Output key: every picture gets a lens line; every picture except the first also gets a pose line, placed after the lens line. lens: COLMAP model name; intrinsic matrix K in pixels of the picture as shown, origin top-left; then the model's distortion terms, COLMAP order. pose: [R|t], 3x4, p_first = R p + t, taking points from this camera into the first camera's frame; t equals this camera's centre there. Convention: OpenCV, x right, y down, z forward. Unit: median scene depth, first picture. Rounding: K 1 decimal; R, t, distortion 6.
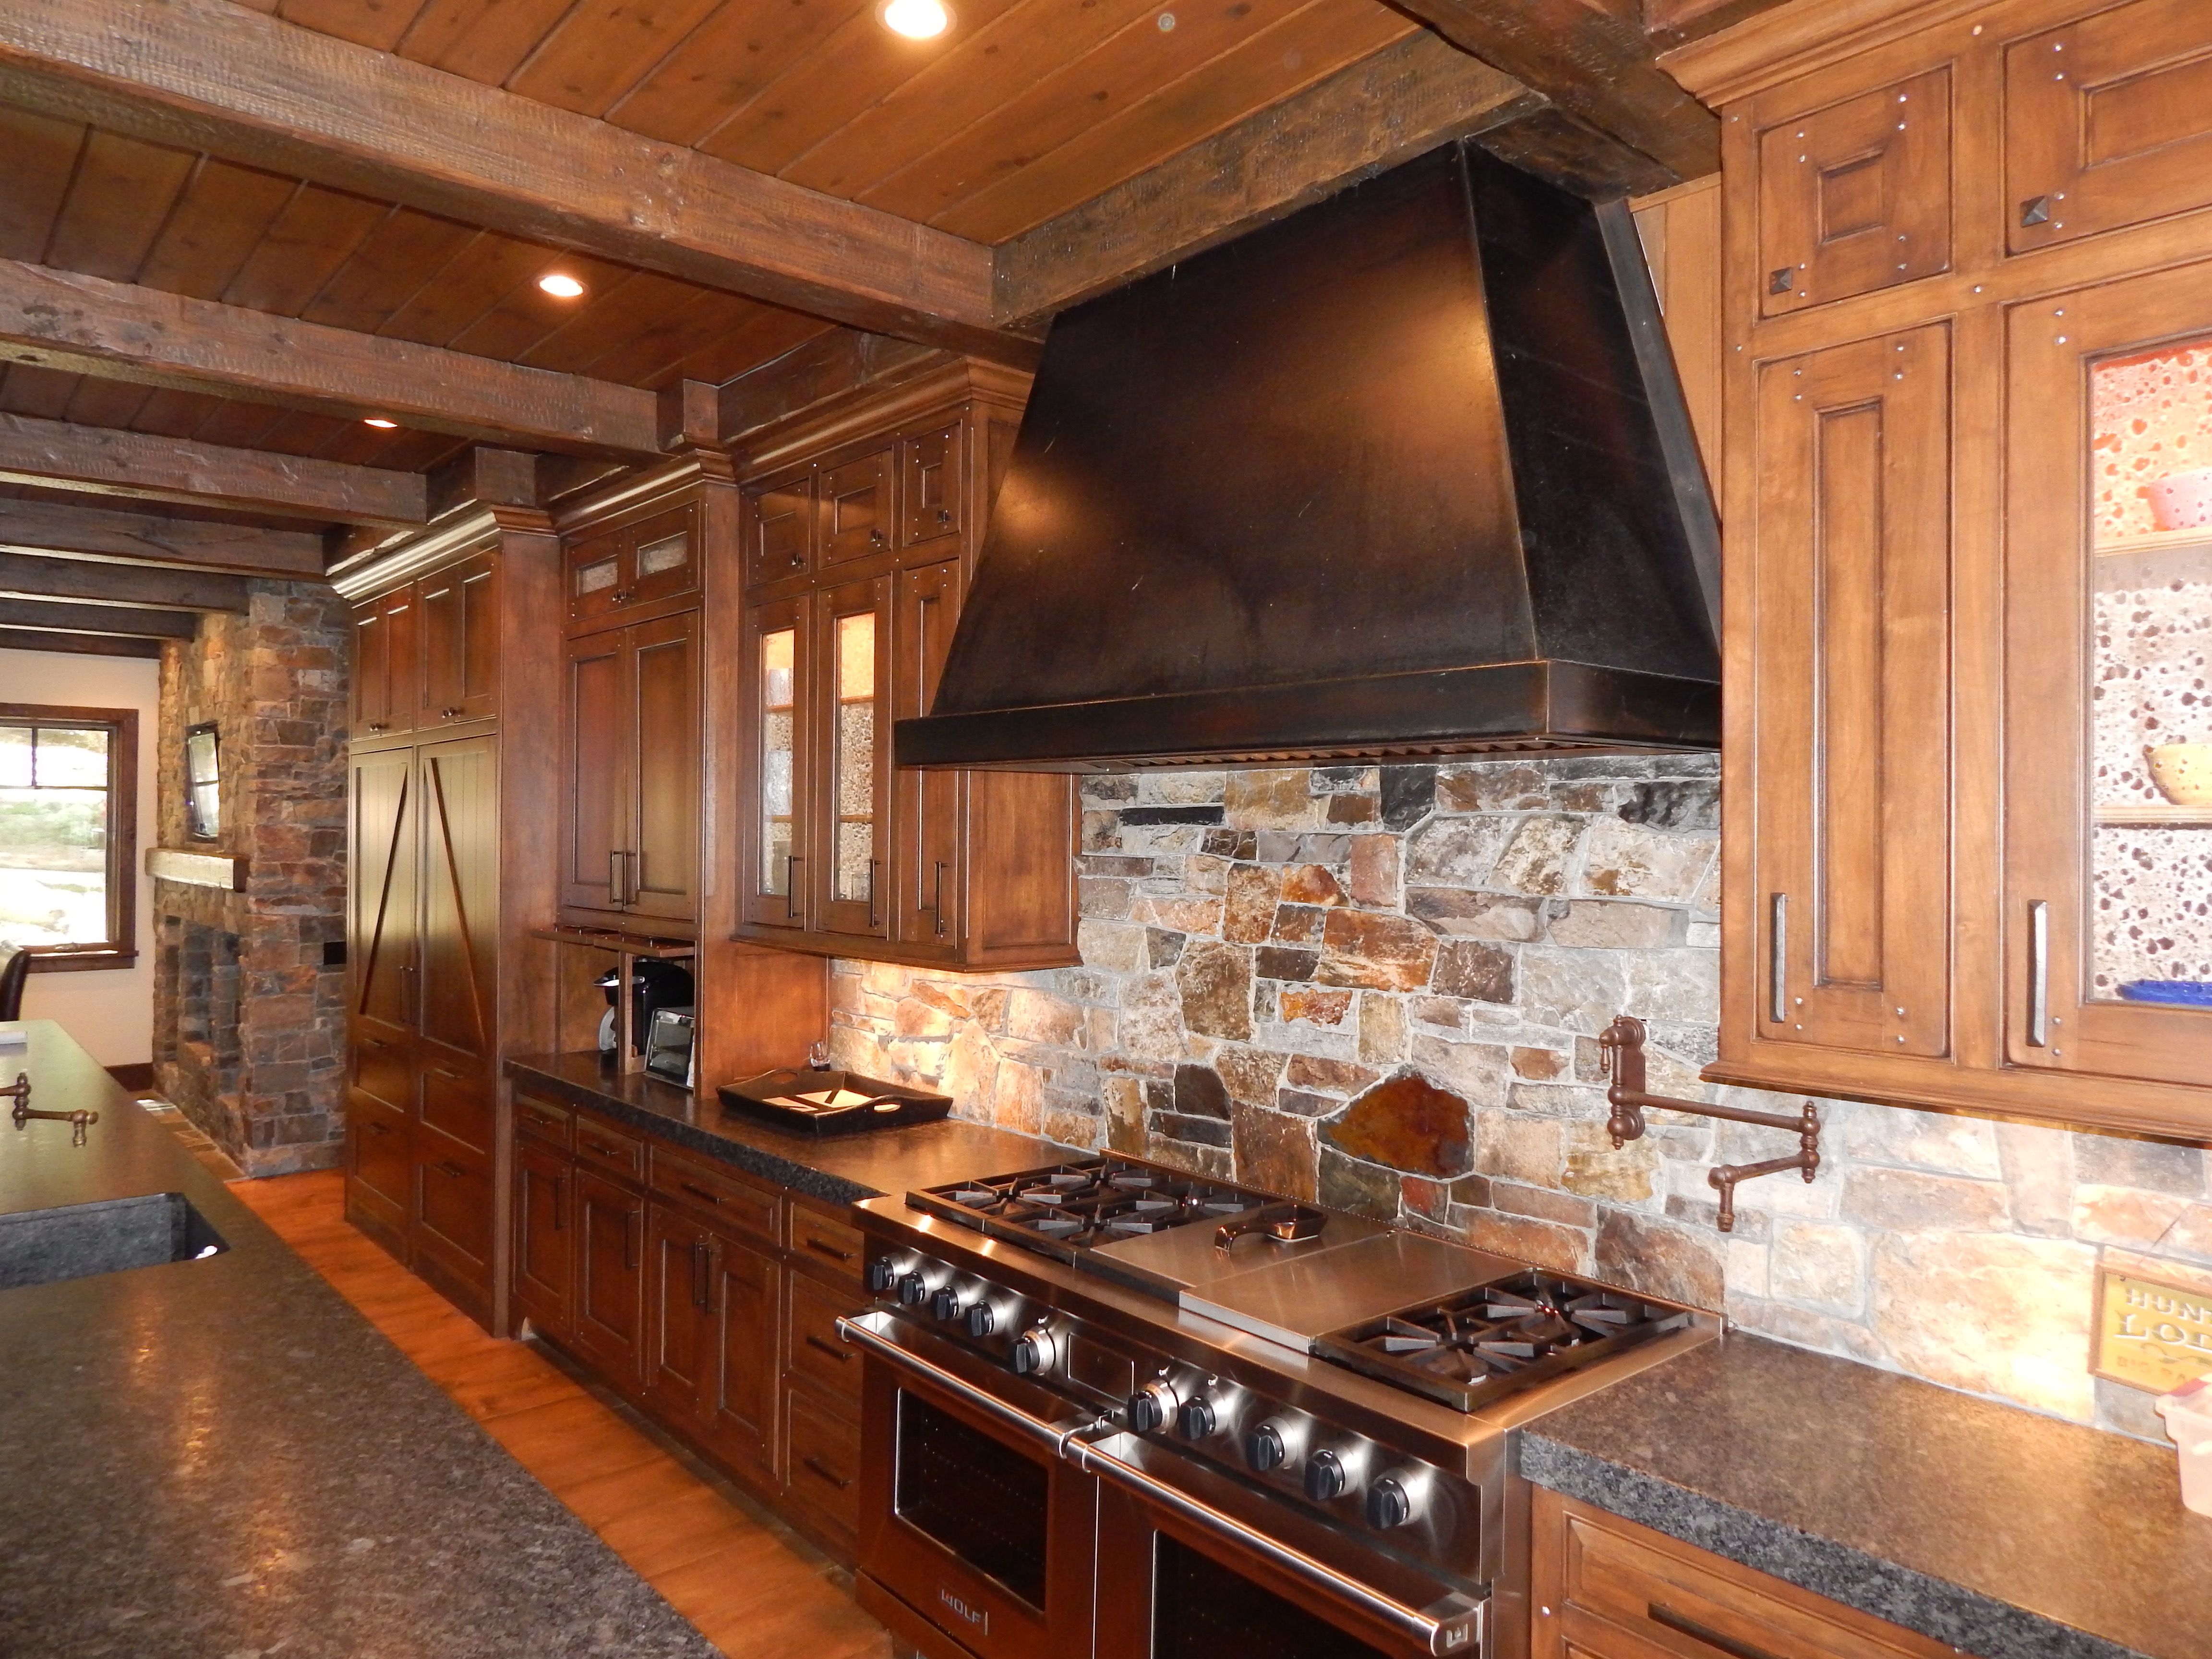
lens RADIAL K [[1456.7, 0, 1115.4], [0, 1456.7, 821.7], [0, 0, 1]] dist [0.005110, -0.004686]
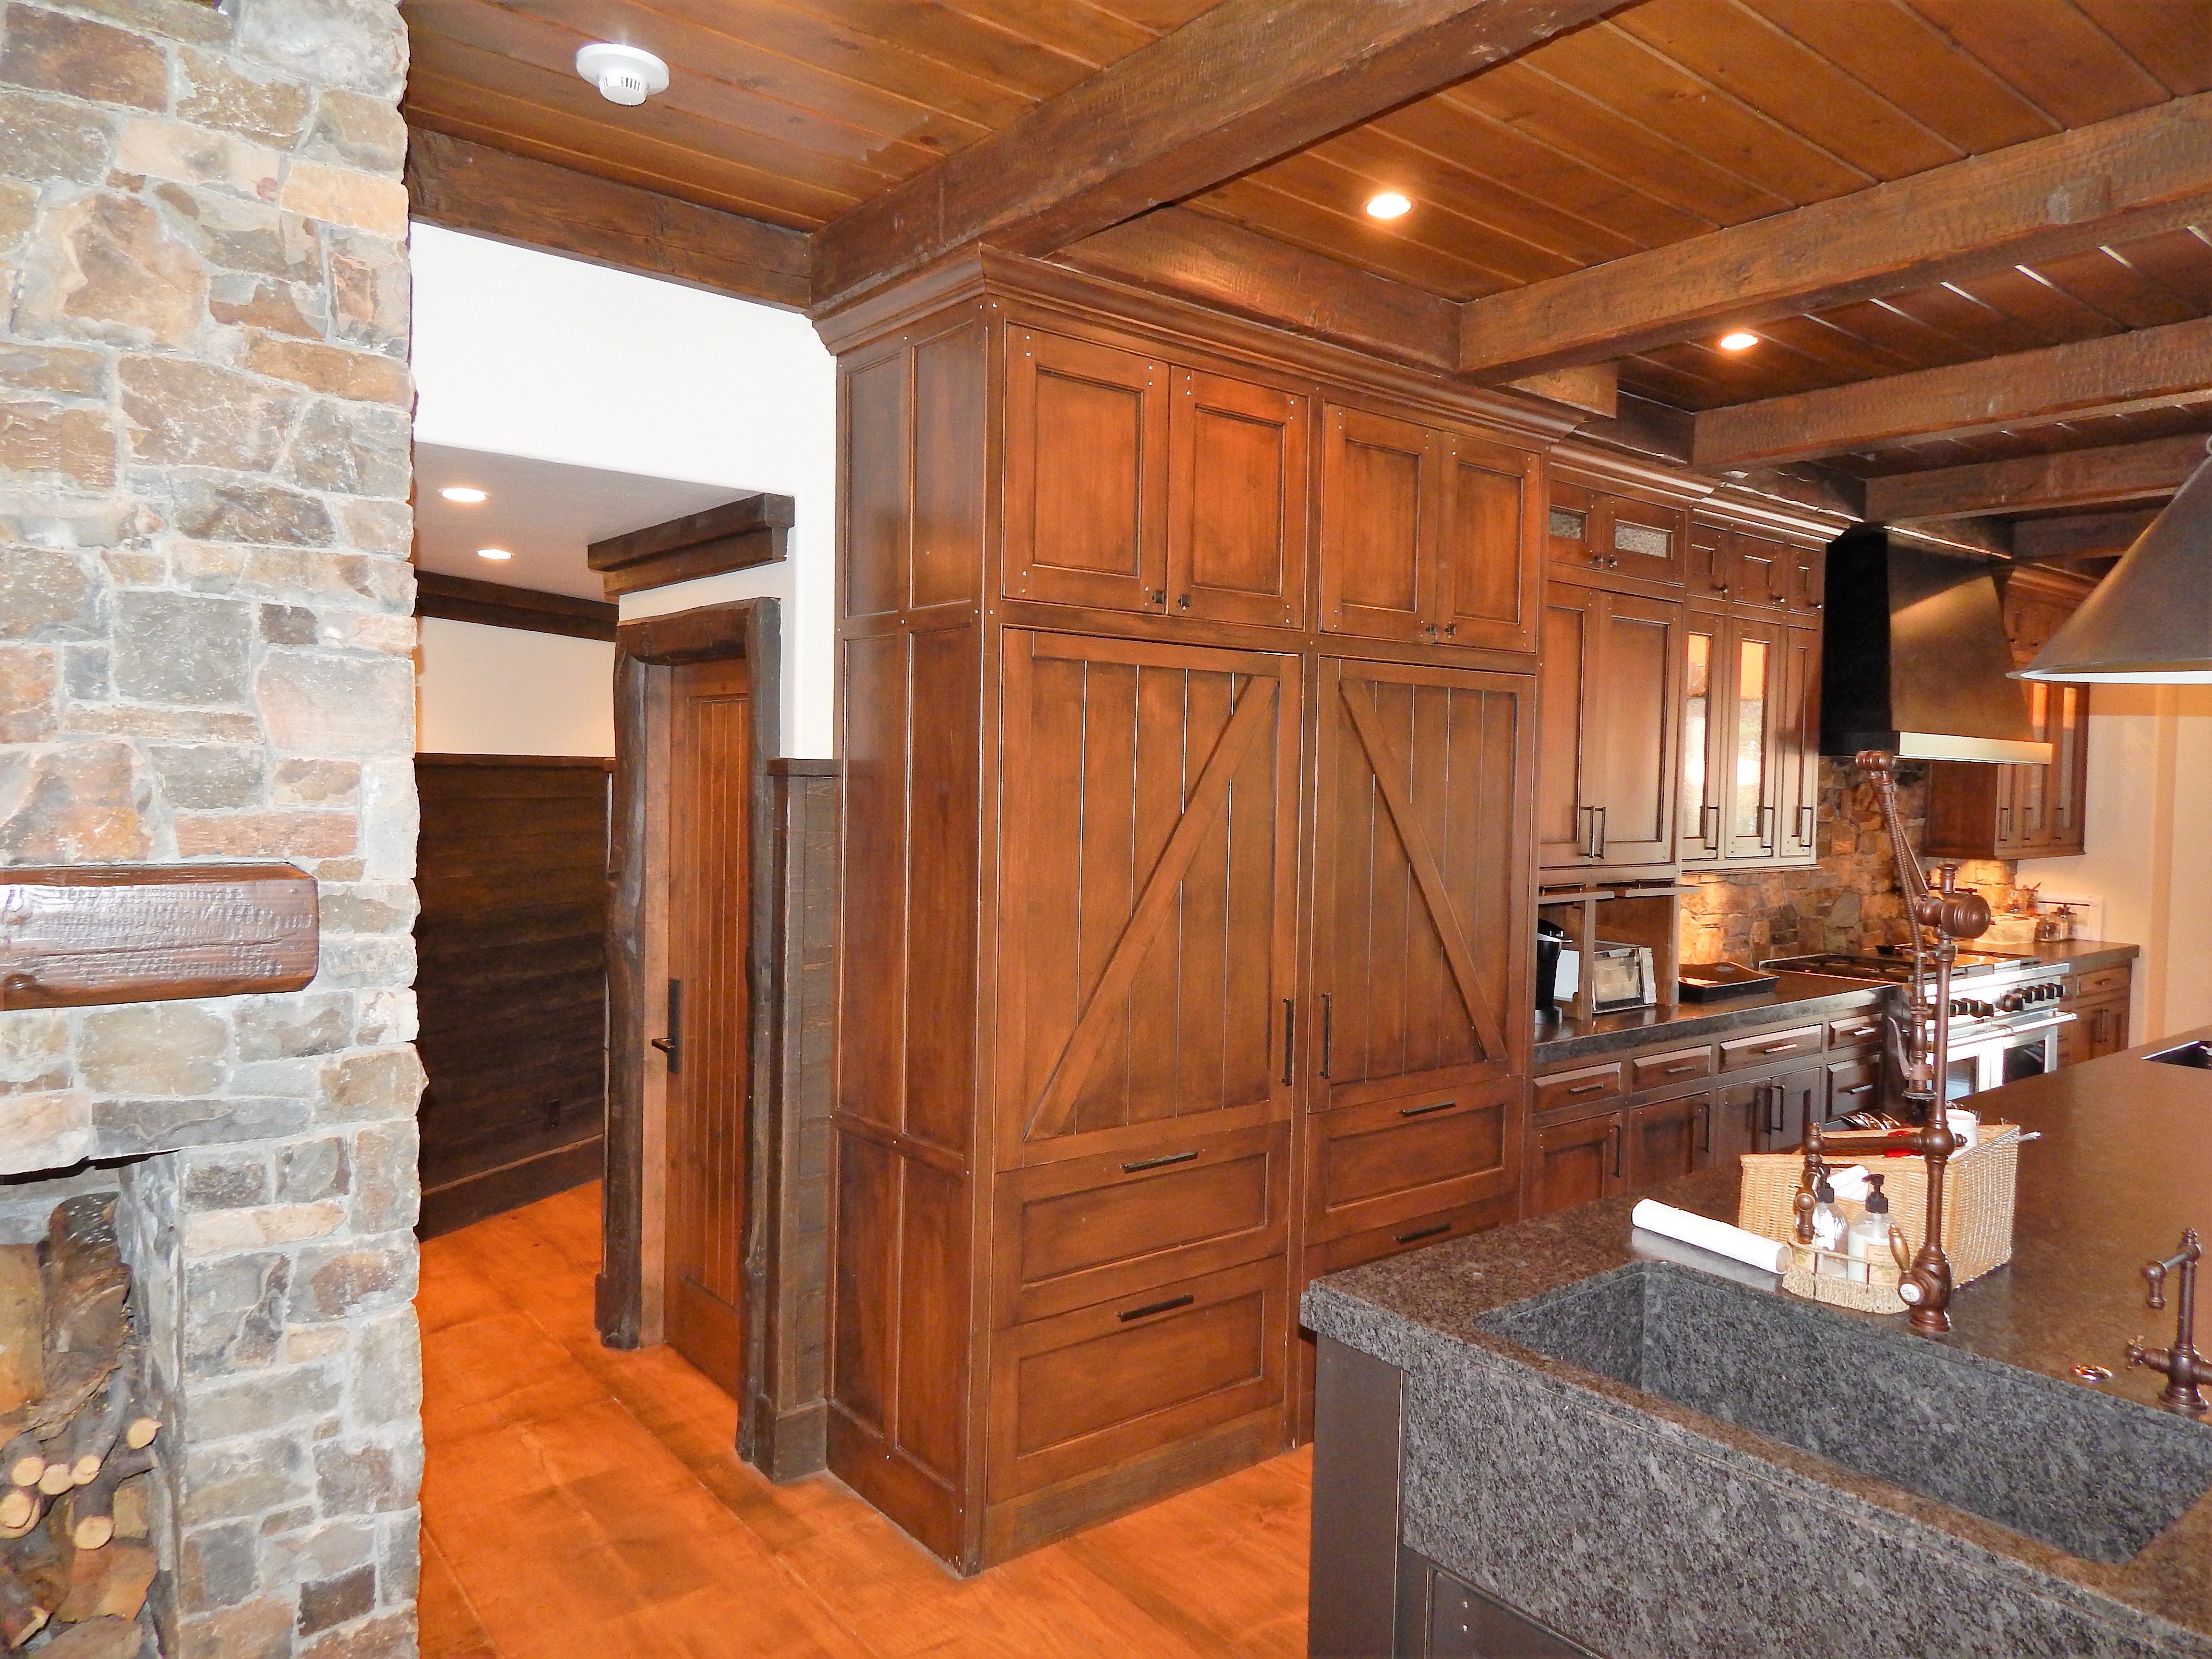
lens RADIAL K [[1460.8, 0, 1112.2], [0, 1460.8, 822.5], [0, 0, 1]] dist [0.006651, -0.006426]
pose [[0.041996, -0.040315, 0.998304, -1.625118], [-0.028908, 0.998718, 0.041547, -0.001610], [-0.998699, -0.030604, 0.040777, 1.516329]]
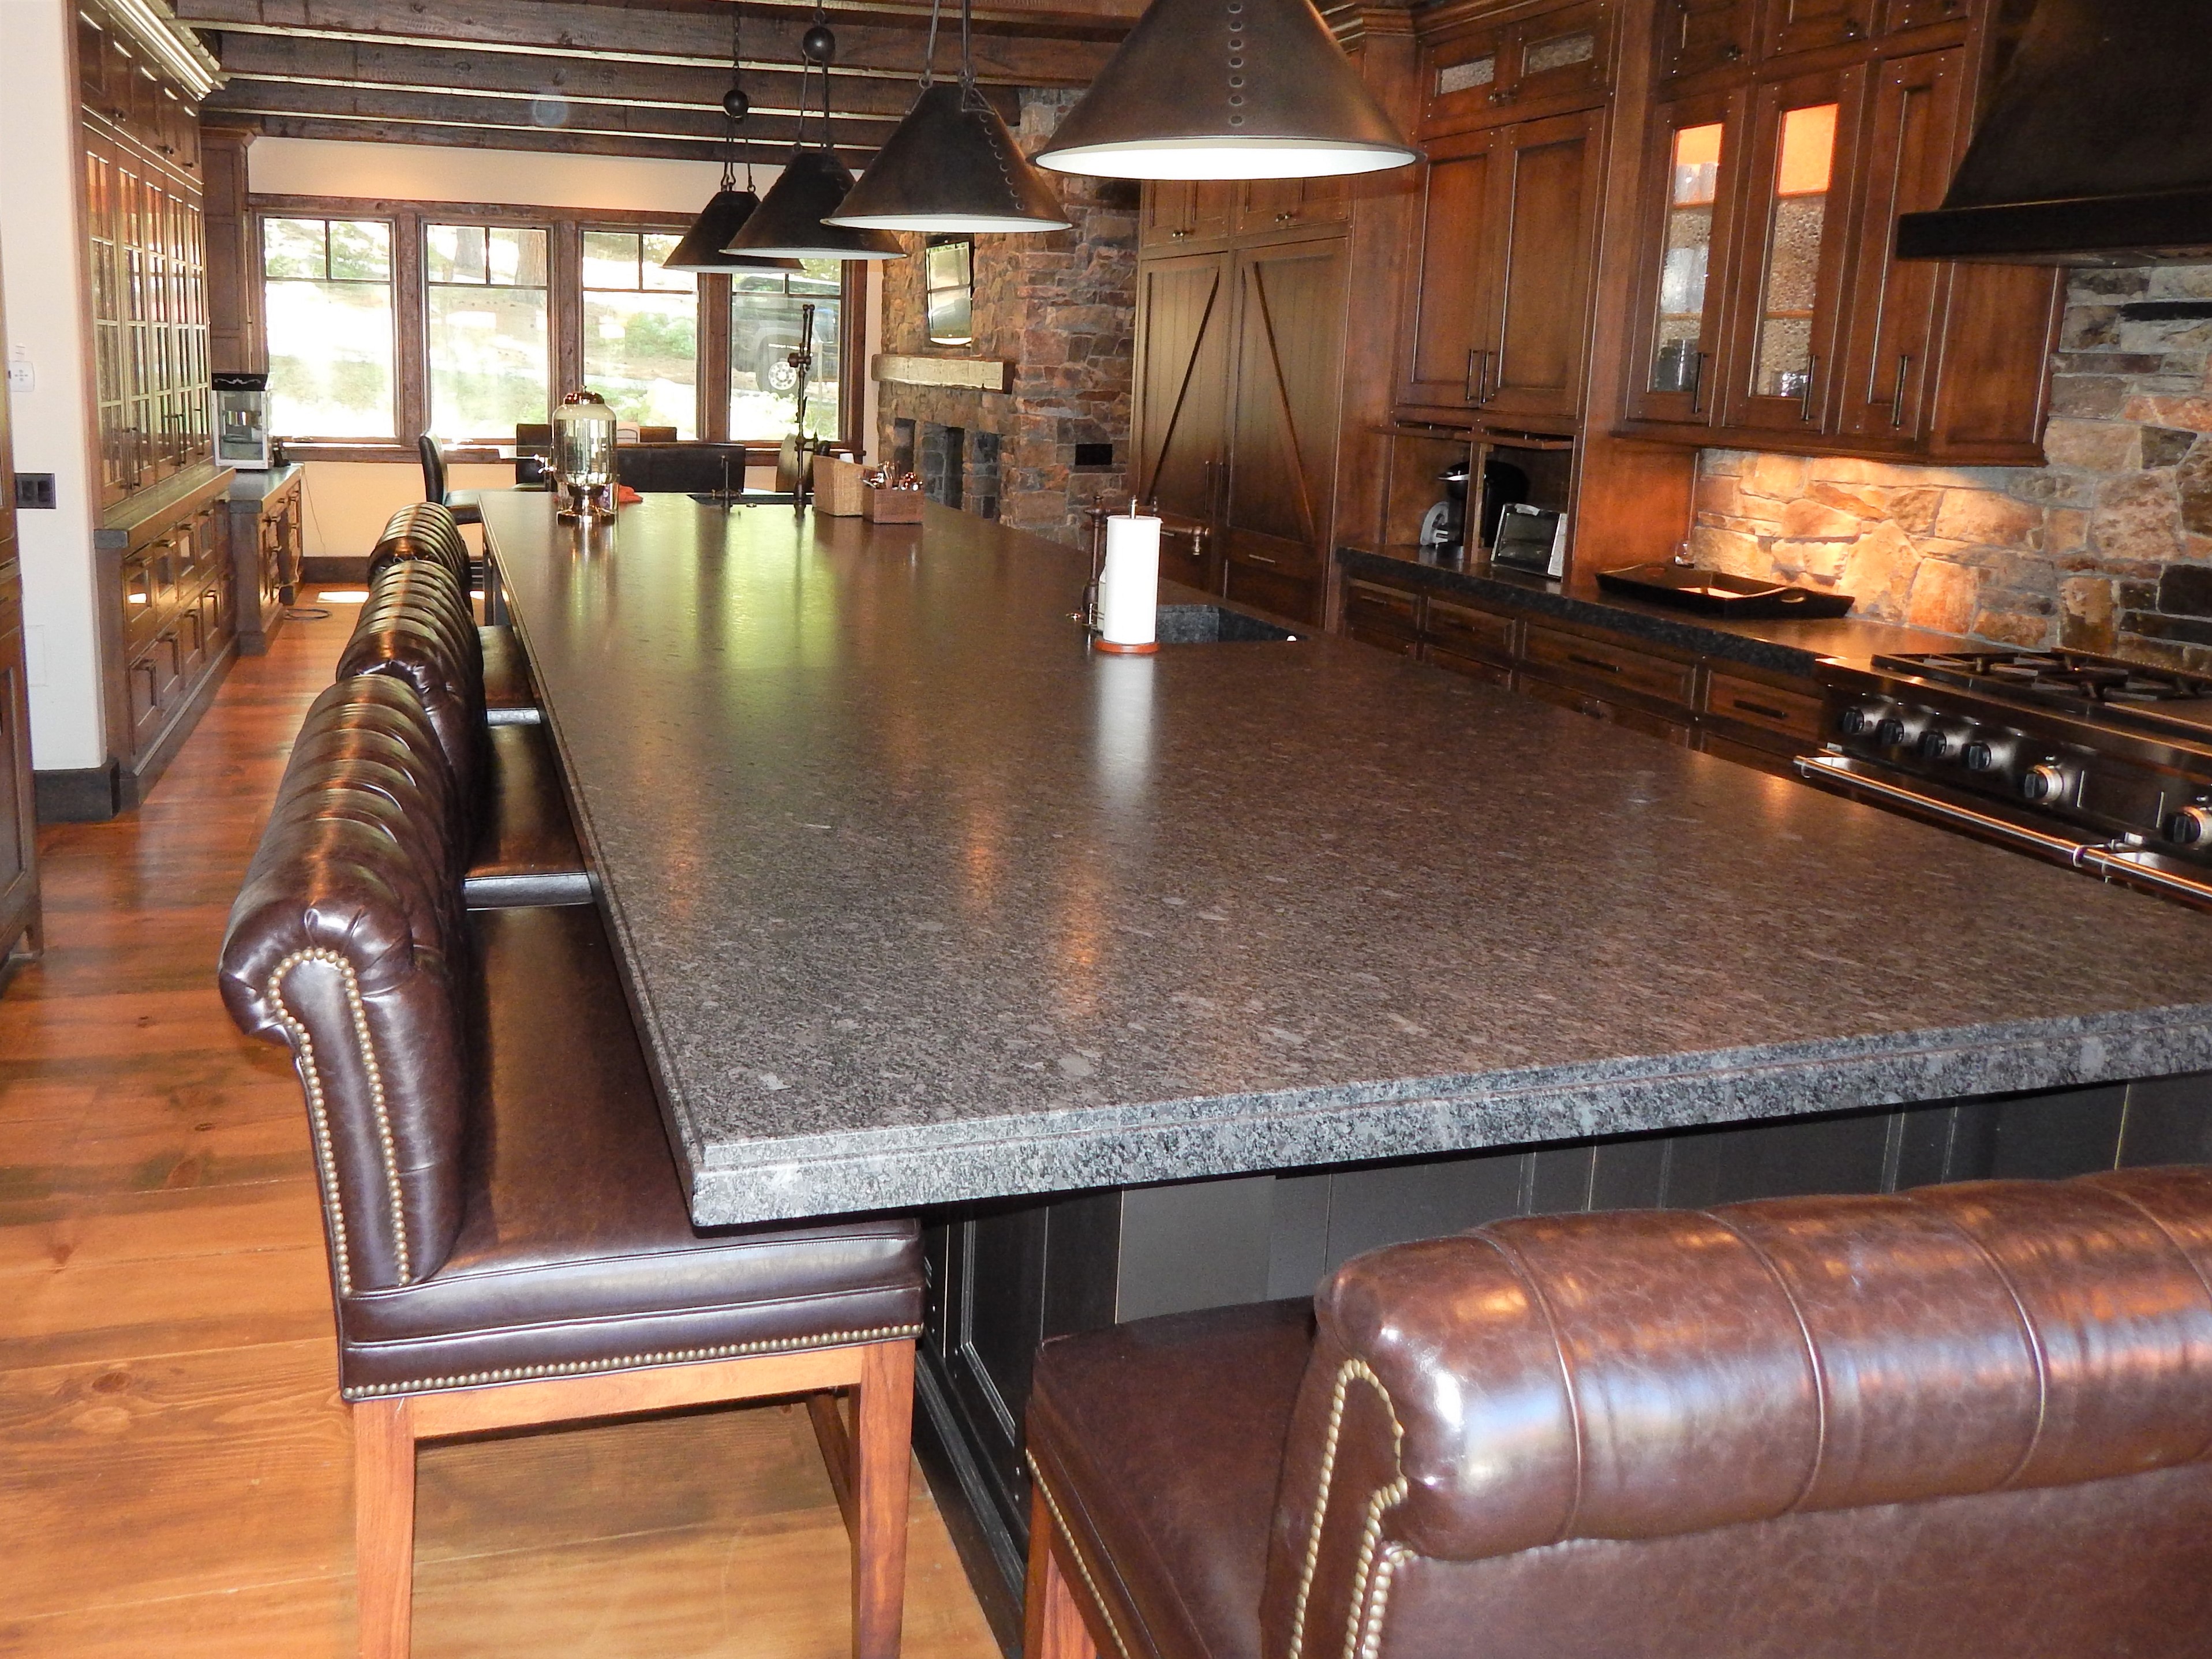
lens RADIAL K [[1753.7, 0, 896.2], [0, 1753.7, 654.4], [0, 0, 1]] dist [0.009038, -0.009336]
pose [[0.895467, 0.091698, -0.435581, -0.171361], [-0.016393, 0.984681, 0.173594, 0.027228], [0.444827, -0.148307, 0.883252, -0.378962]]
